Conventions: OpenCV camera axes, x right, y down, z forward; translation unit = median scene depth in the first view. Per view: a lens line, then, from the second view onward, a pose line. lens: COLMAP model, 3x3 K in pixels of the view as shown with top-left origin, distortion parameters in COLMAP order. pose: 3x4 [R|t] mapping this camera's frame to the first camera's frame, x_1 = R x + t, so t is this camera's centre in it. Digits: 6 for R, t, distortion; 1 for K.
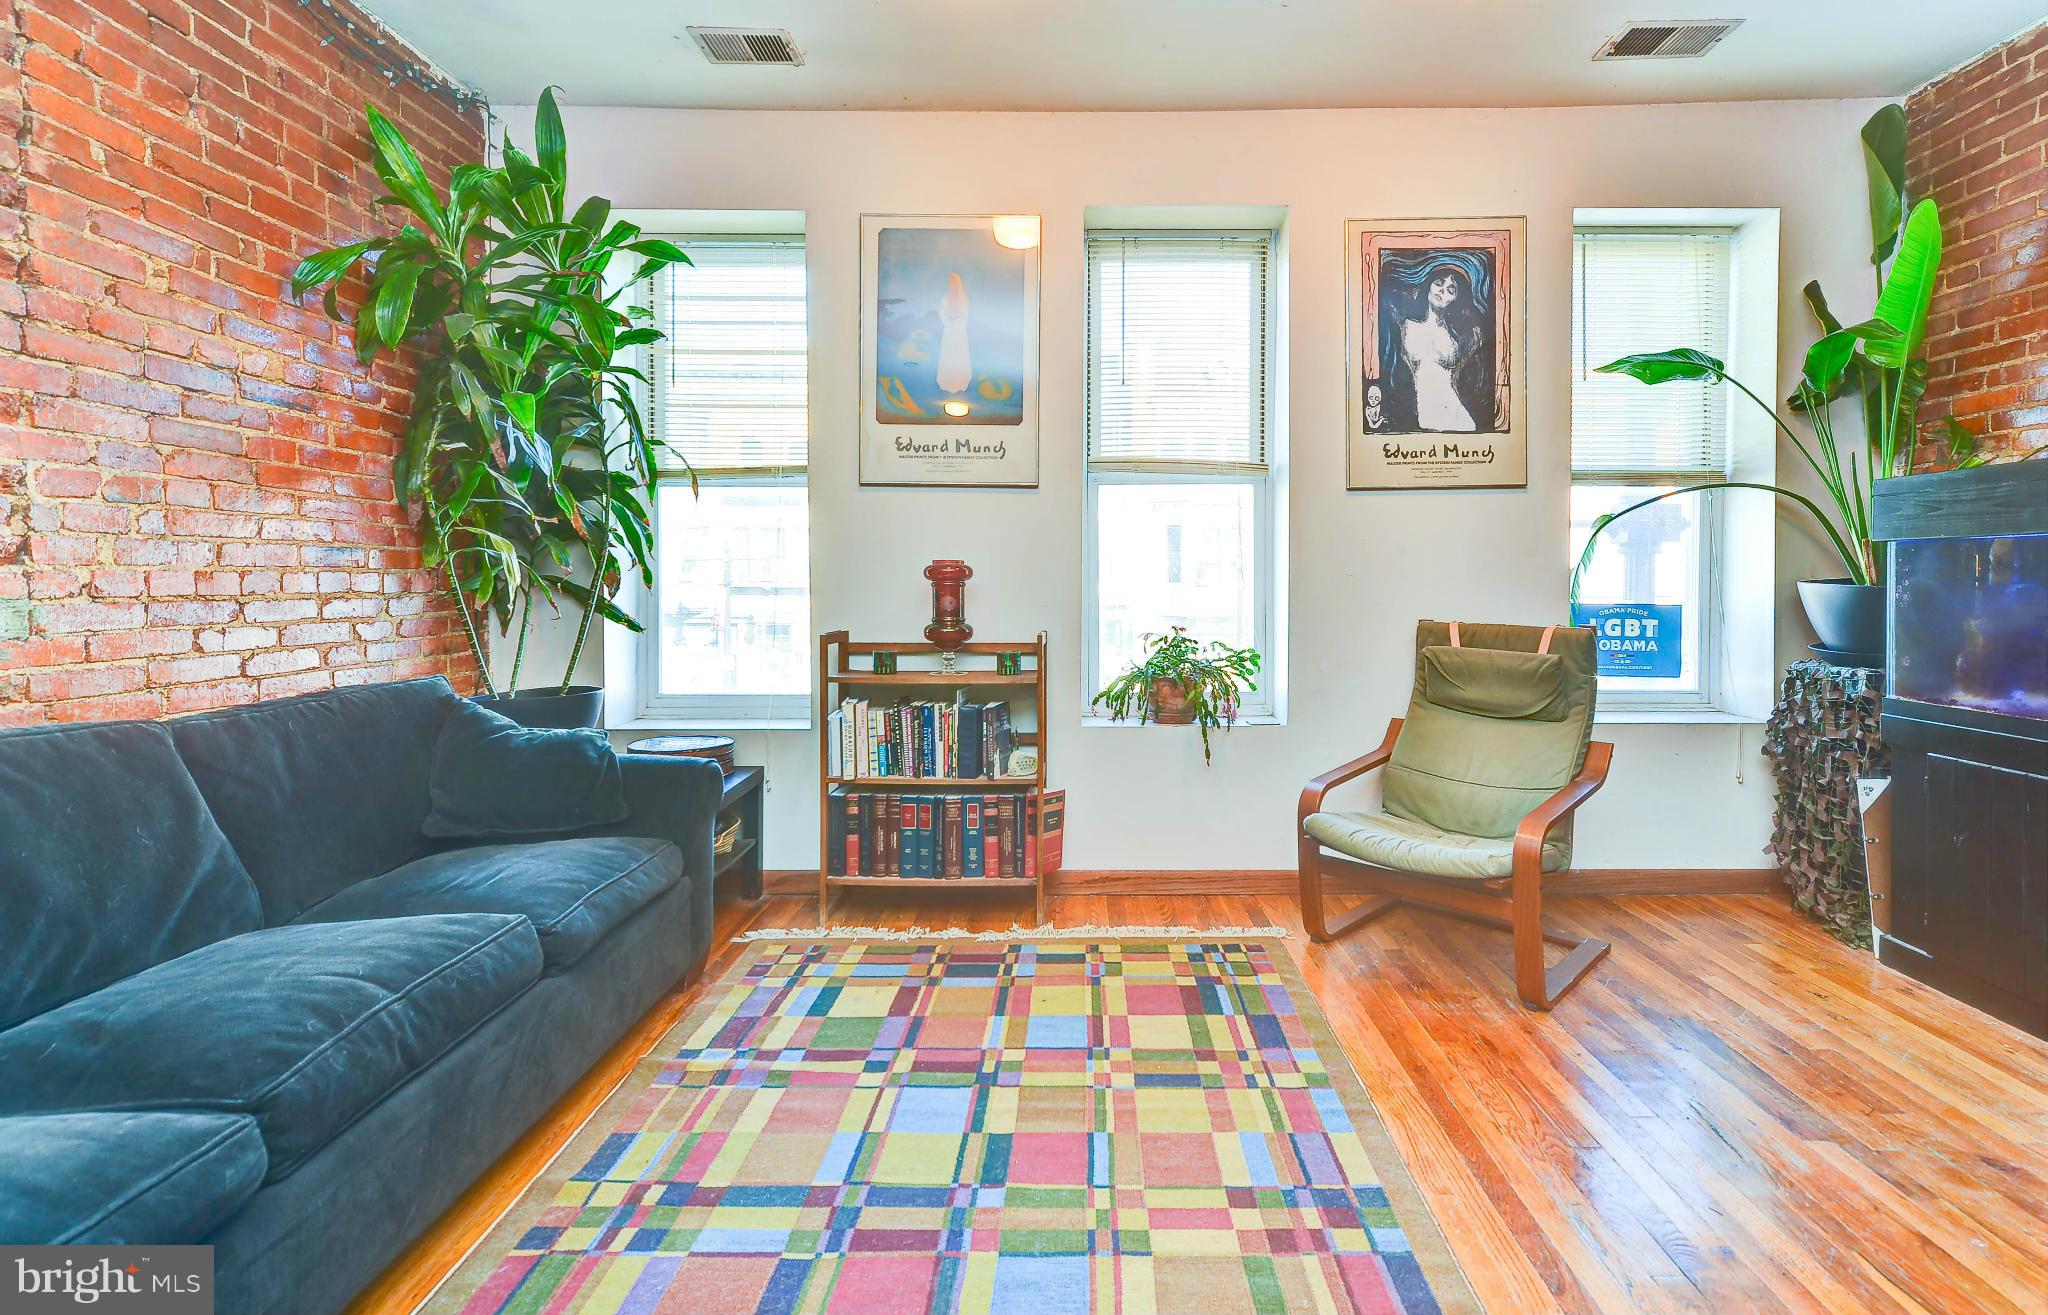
lens RADIAL K [[915.8, 0, 1079.4], [0, 915.8, 597.5], [0, 0, 1]] dist [0.006193, 0.000120]
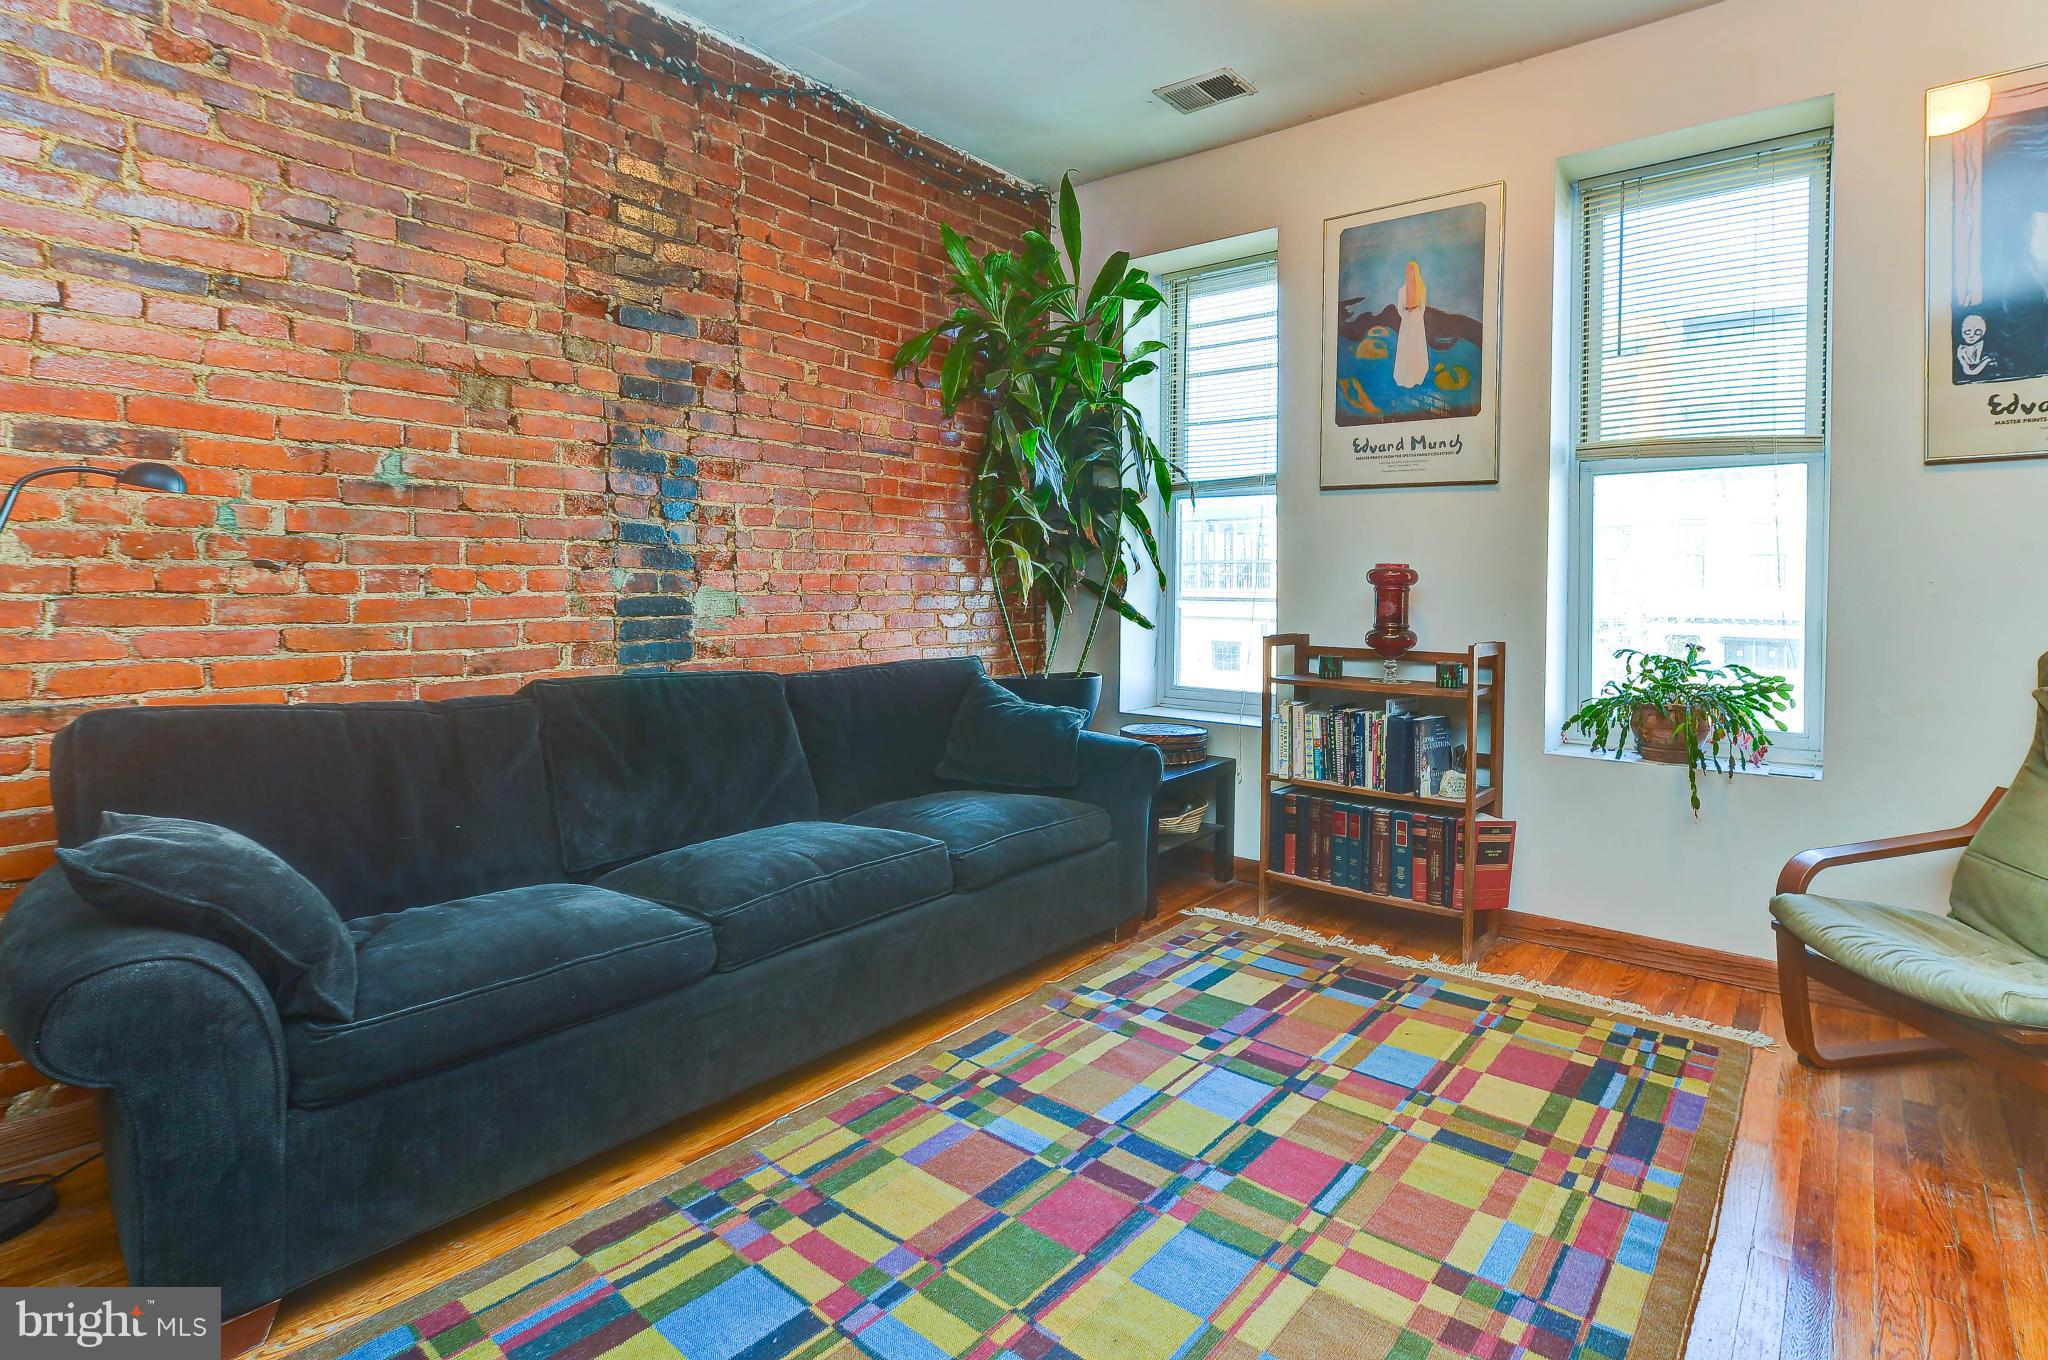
lens RADIAL K [[977.7, 0, 1191.9], [0, 977.7, 603.2], [0, 0, 1]] dist [-0.000355, -0.000631]
pose [[0.823846, 0.018657, -0.566506, 0.278811], [-0.018828, 0.999807, 0.005546, -0.001380], [0.566500, 0.006097, 0.824039, 0.040992]]
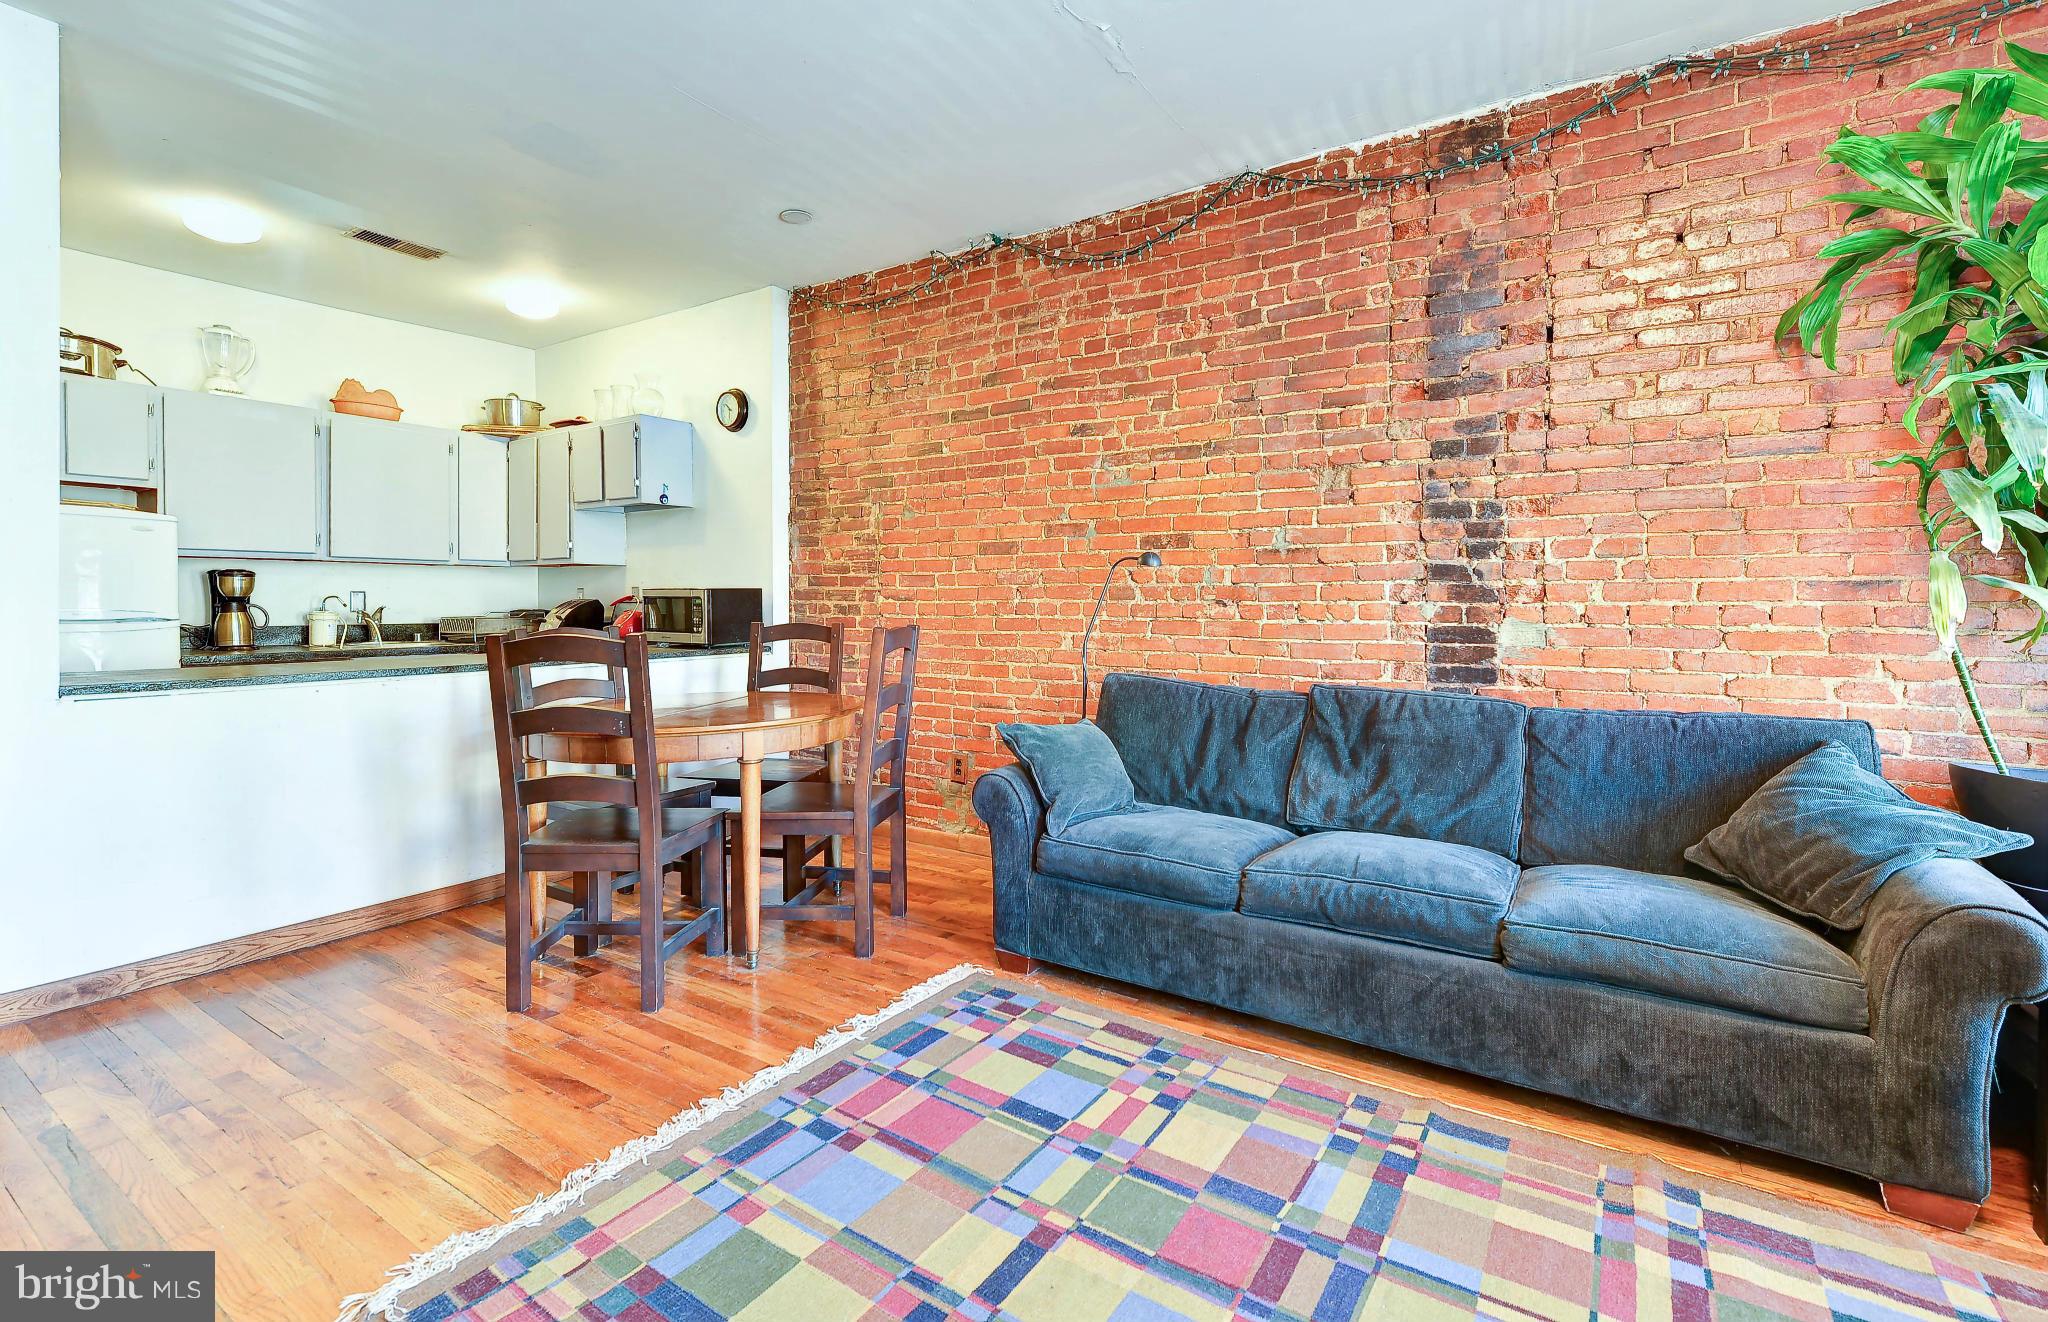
lens RADIAL K [[893.8, 0, 1051.5], [0, 893.8, 615.1], [0, 0, 1]] dist [-0.003121, 0.000283]
pose [[-0.535451, 0.006778, -0.844539, 0.398796], [-0.022050, 0.999515, 0.022002, -0.017321], [0.844278, 0.030403, -0.535042, 0.685274]]
